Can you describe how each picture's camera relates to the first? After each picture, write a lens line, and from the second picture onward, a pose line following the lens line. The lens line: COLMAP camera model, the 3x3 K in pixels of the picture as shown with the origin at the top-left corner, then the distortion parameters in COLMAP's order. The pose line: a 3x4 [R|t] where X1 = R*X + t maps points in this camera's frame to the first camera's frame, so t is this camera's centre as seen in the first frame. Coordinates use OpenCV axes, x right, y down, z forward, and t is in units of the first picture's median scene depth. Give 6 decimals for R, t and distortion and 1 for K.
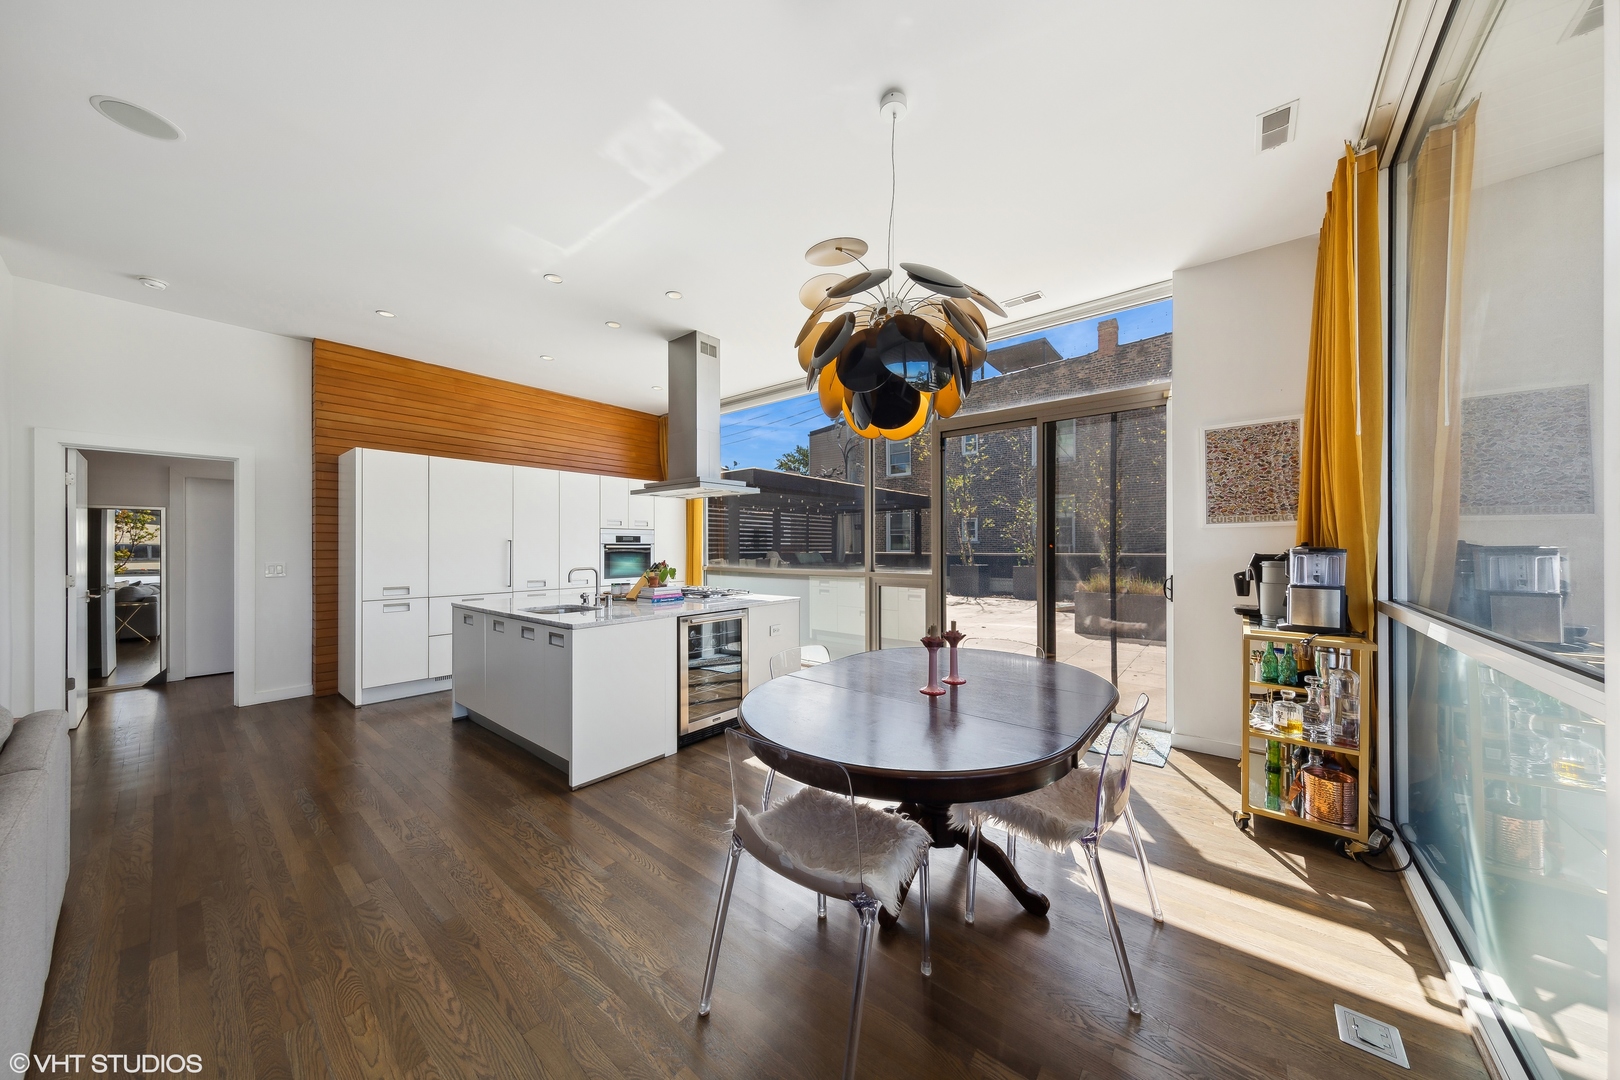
lens RADIAL K [[522.9, 0, 810.2], [0, 522.9, 545.3], [0, 0, 1]] dist [0.000823, -0.000041]
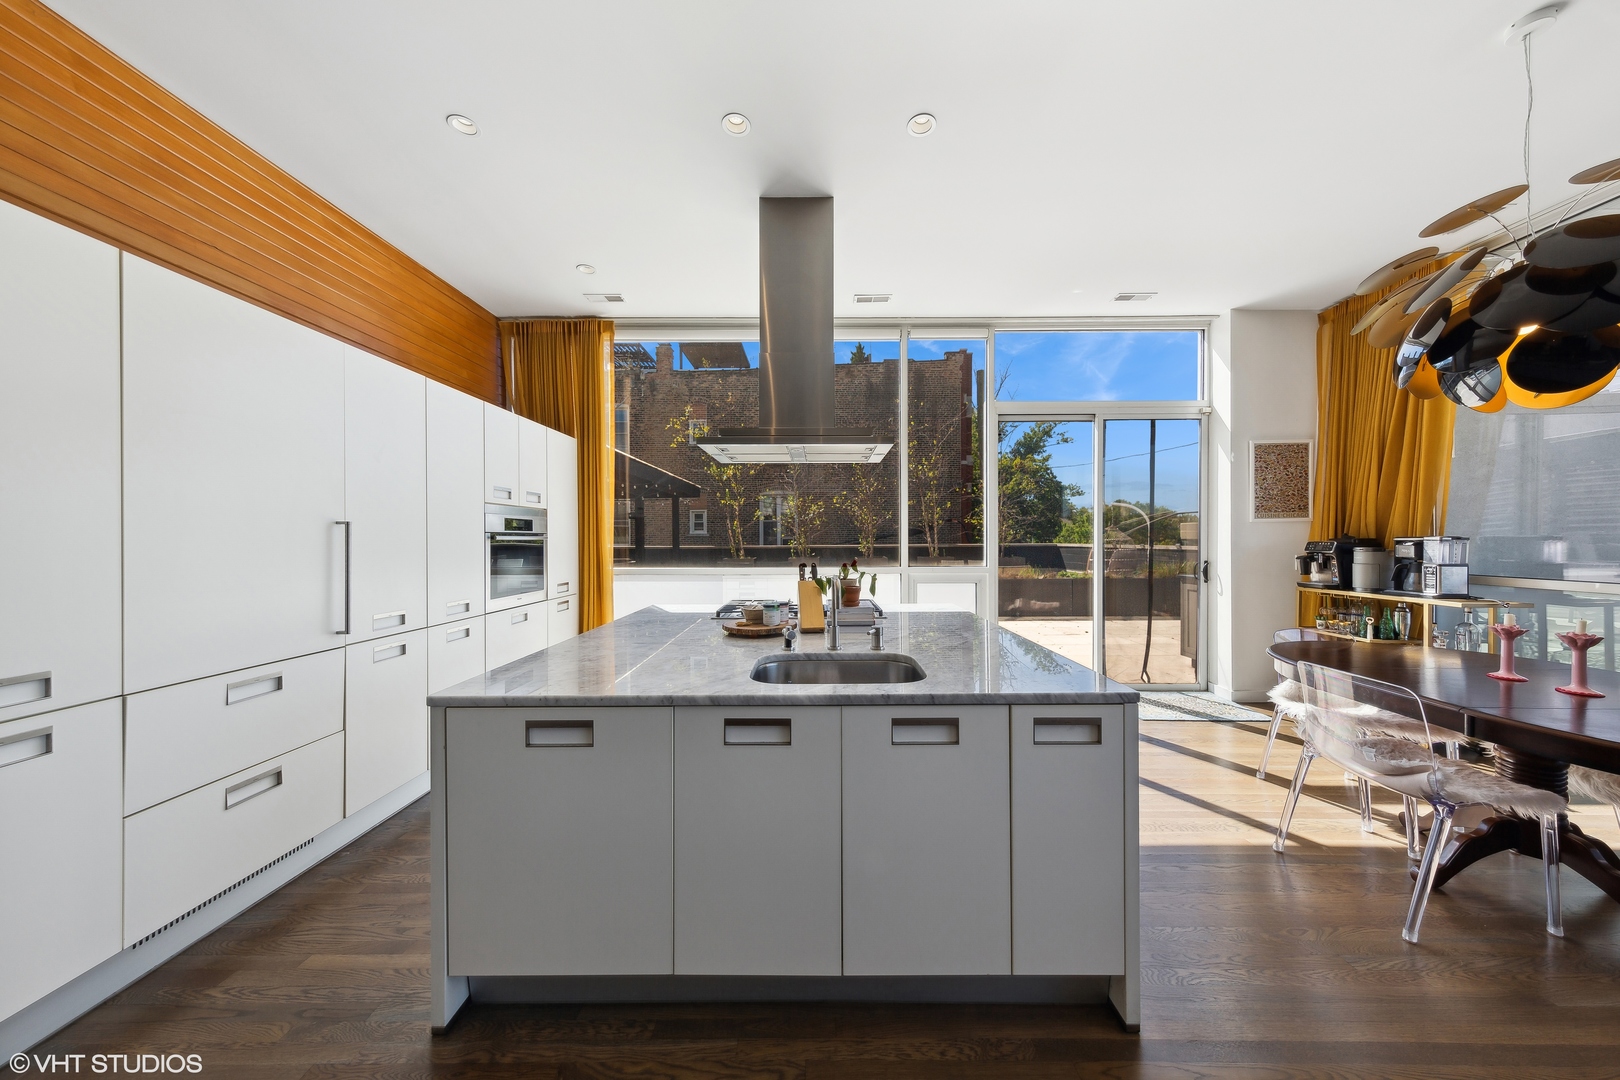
lens RADIAL K [[522.9, 0, 811.5], [0, 522.9, 543.4], [0, 0, 1]] dist [0.000823, -0.000041]
pose [[0.774694, -0.005934, 0.632309, -0.568776], [0.001072, 0.999967, 0.008071, 0.005030], [-0.632335, -0.005575, 0.774675, 0.461027]]
